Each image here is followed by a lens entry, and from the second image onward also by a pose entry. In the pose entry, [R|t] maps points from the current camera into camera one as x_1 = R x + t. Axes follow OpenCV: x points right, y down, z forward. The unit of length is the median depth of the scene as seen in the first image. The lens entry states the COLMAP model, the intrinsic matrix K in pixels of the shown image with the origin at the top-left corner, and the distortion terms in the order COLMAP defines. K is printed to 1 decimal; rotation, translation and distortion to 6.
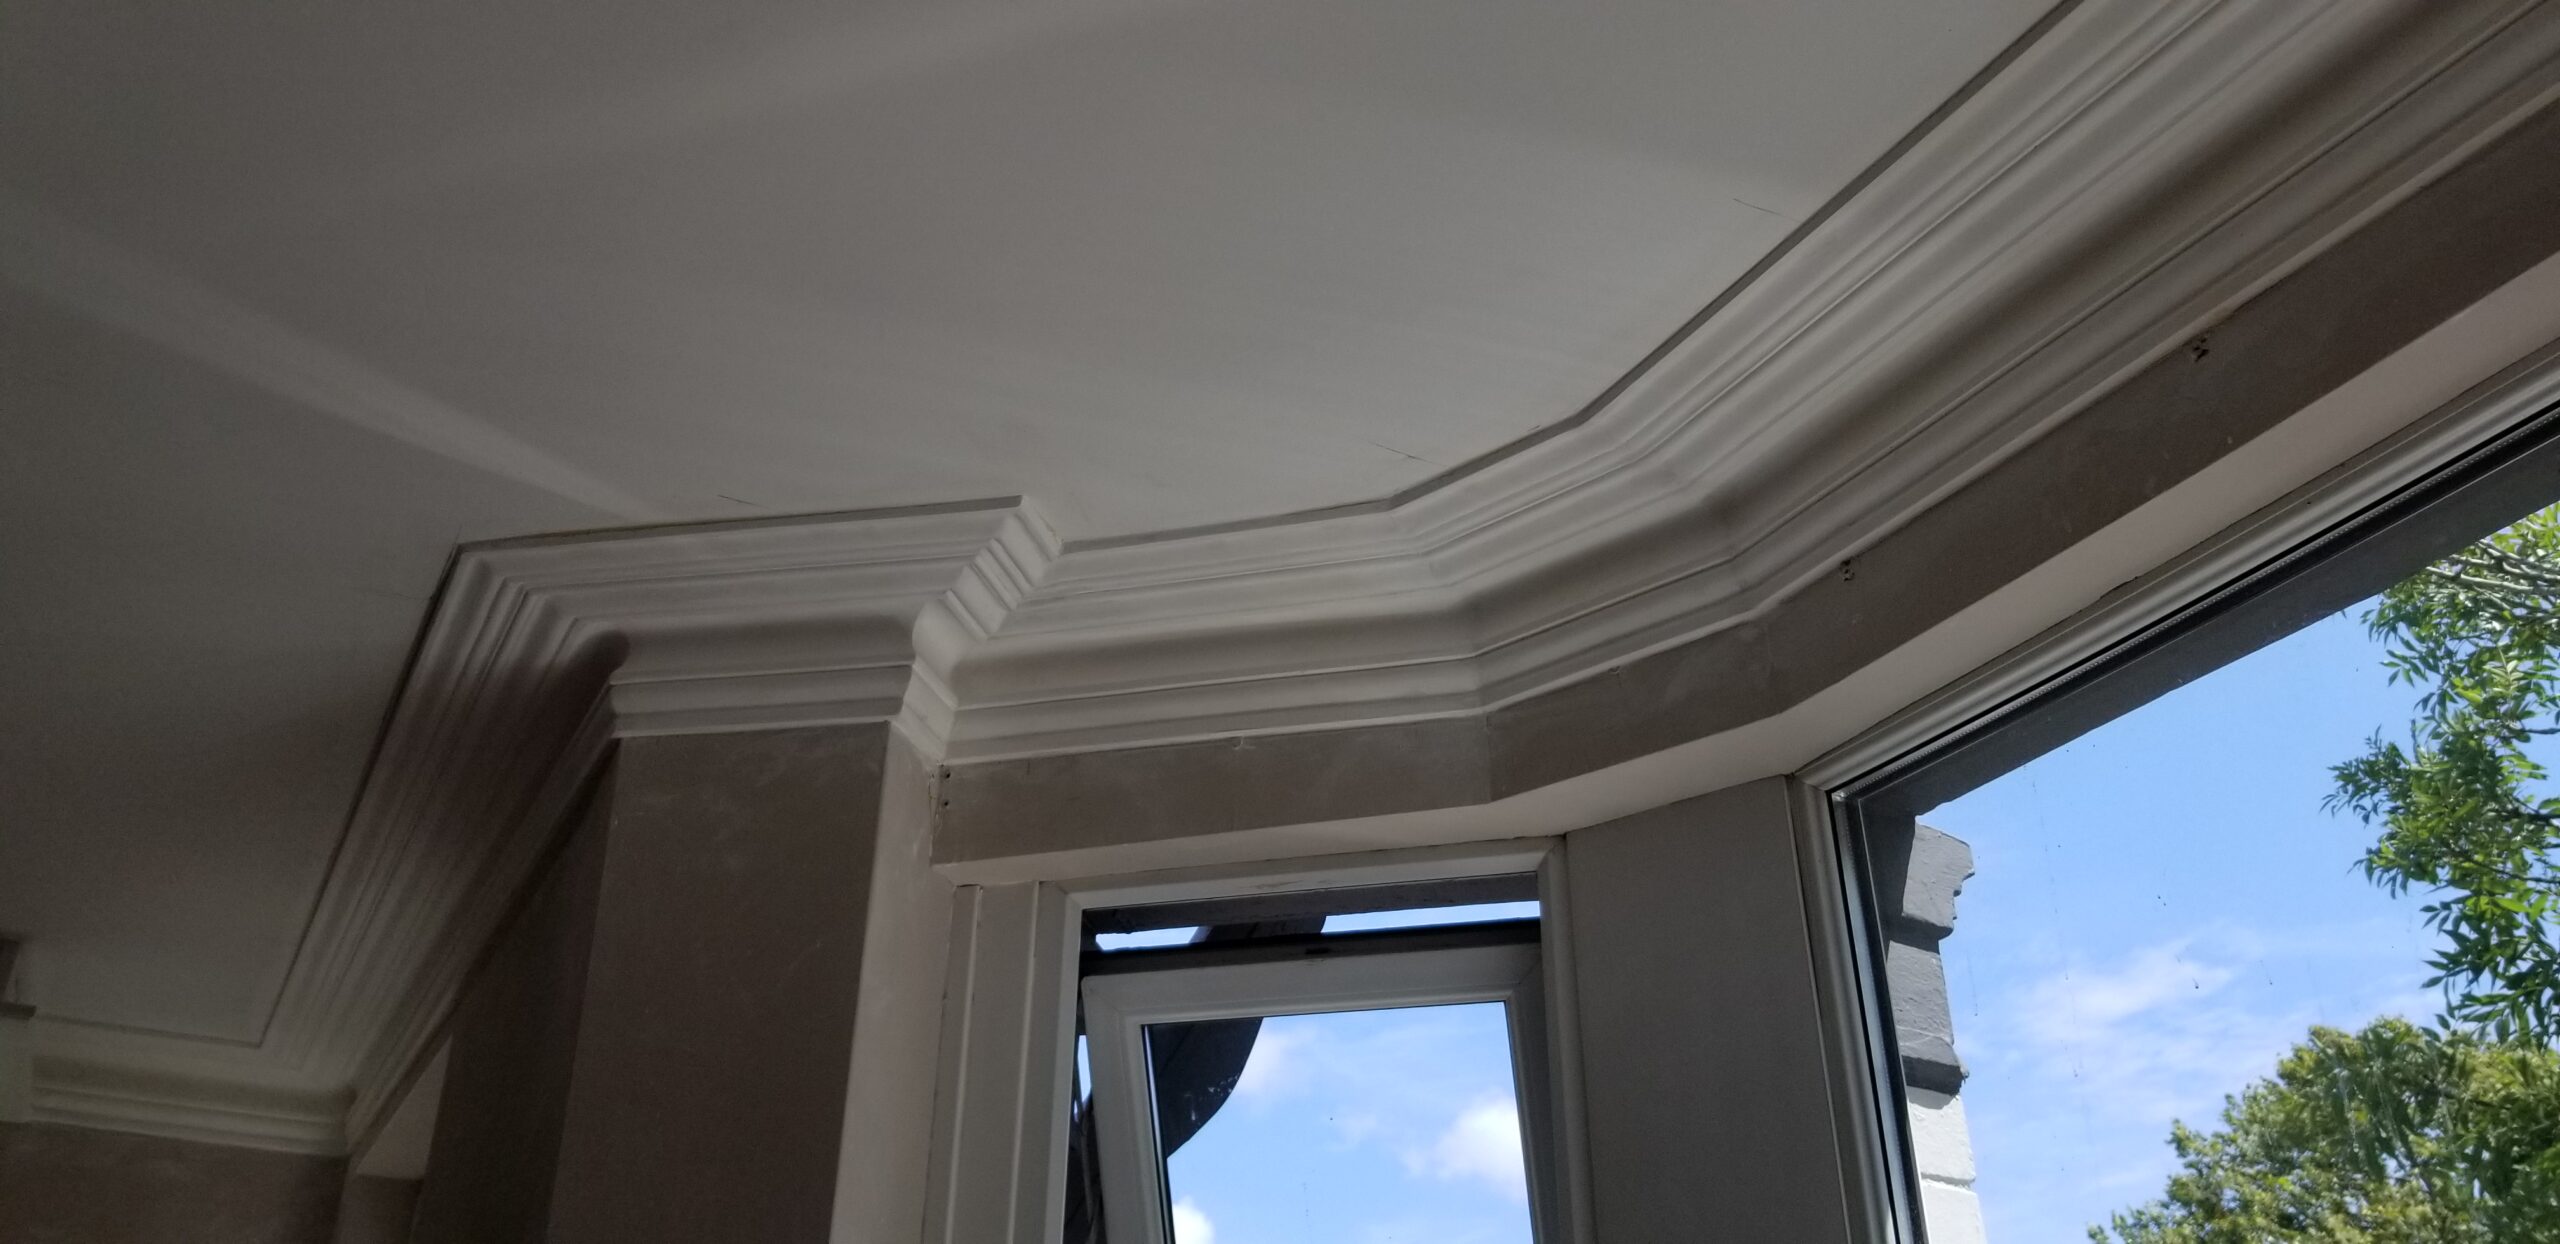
lens RADIAL K [[1992.7, 0, 1272.1], [0, 1992.7, 606.3], [0, 0, 1]] dist [0.065619, -0.113488]
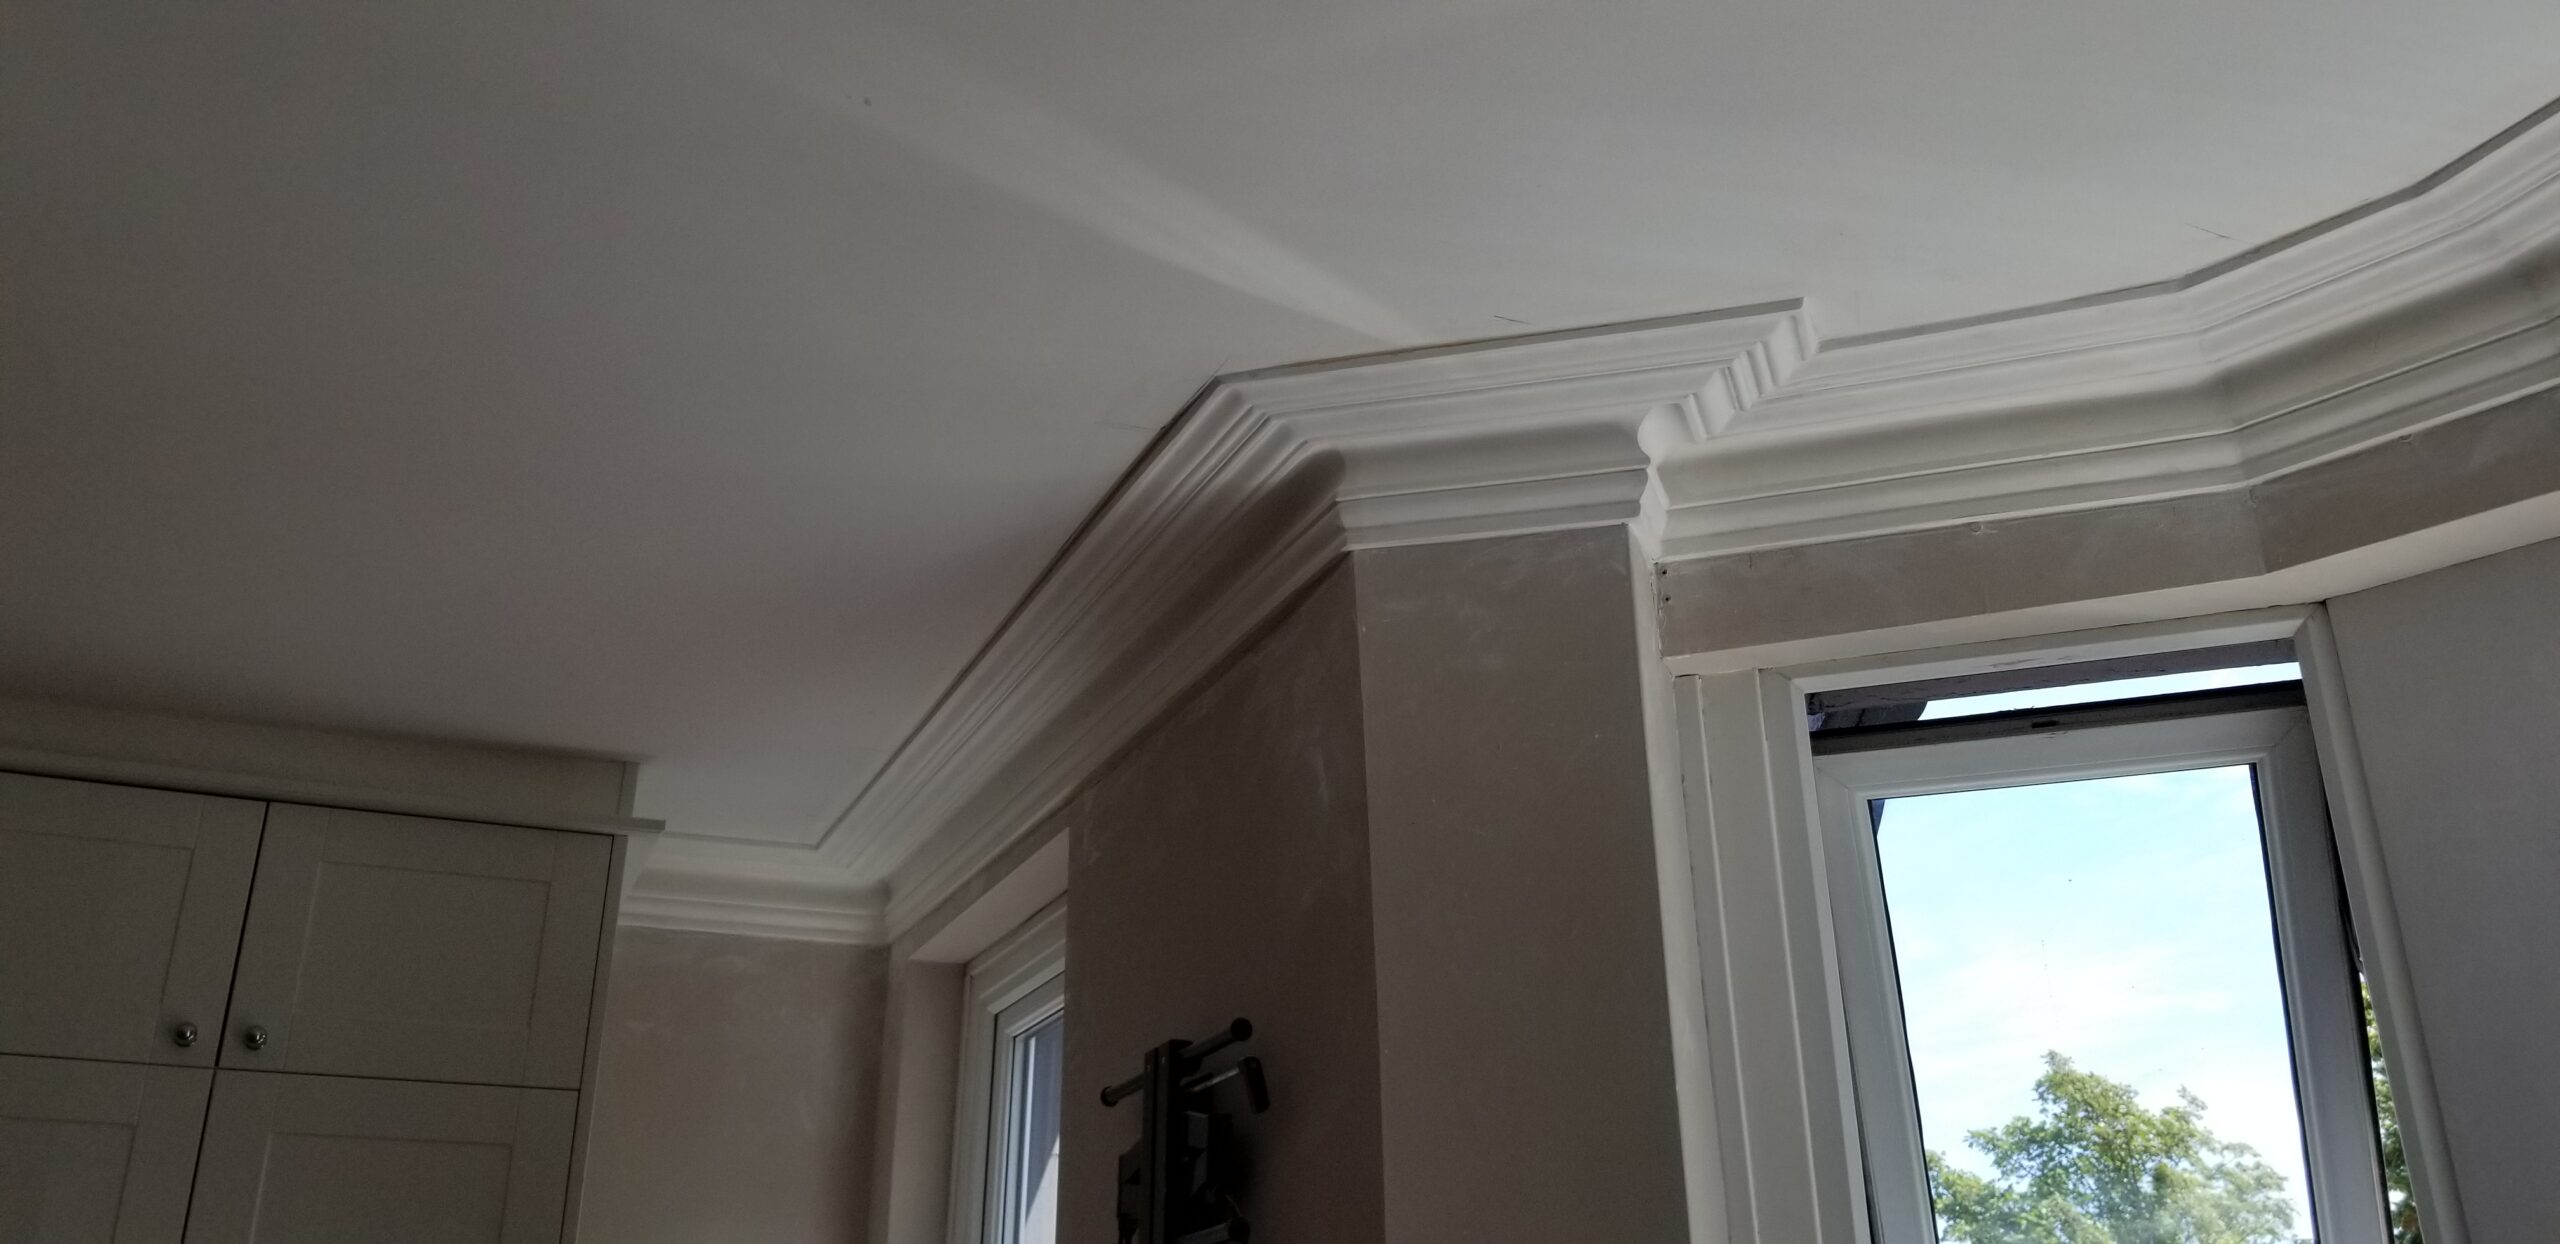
lens RADIAL K [[1992.7, 0, 1269.9], [0, 1992.7, 637.4], [0, 0, 1]] dist [0.065619, -0.113488]
pose [[0.996260, -0.044252, -0.074221, -0.305318], [0.053132, 0.991071, 0.122289, -0.021337], [0.068146, -0.125775, 0.989716, -0.058167]]
